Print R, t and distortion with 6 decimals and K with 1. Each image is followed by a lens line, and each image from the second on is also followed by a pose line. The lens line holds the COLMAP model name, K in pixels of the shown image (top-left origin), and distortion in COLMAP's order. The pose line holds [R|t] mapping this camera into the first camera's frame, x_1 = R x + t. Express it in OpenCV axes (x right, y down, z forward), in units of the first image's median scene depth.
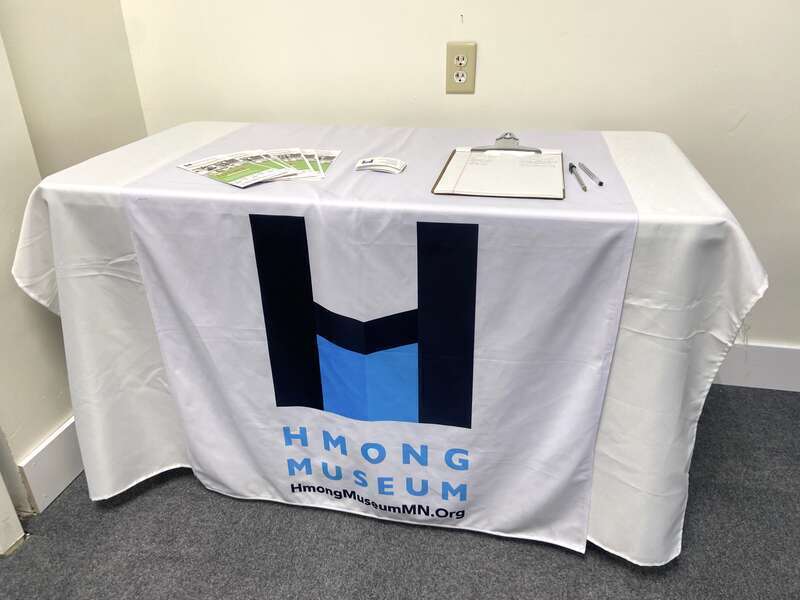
lens RADIAL K [[630.8, 0, 403.0], [0, 630.8, 297.2], [0, 0, 1]] dist [0.100302, -0.090694]
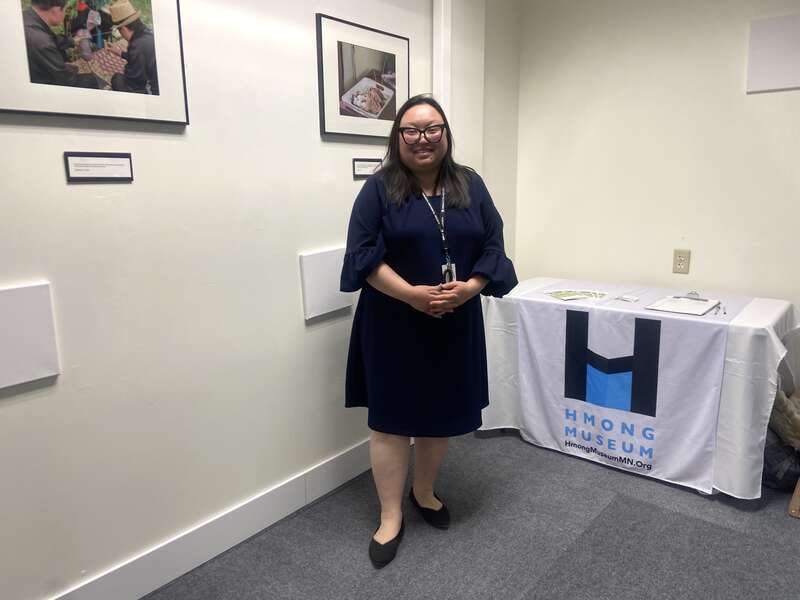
lens RADIAL K [[630.8, 0, 393.9], [0, 630.8, 288.6], [0, 0, 1]] dist [0.100302, -0.090694]
pose [[0.892965, 0.088475, -0.441345, 0.232451], [-0.204550, 0.953166, -0.222785, 0.448704], [0.400964, 0.289217, 0.869242, -1.371357]]
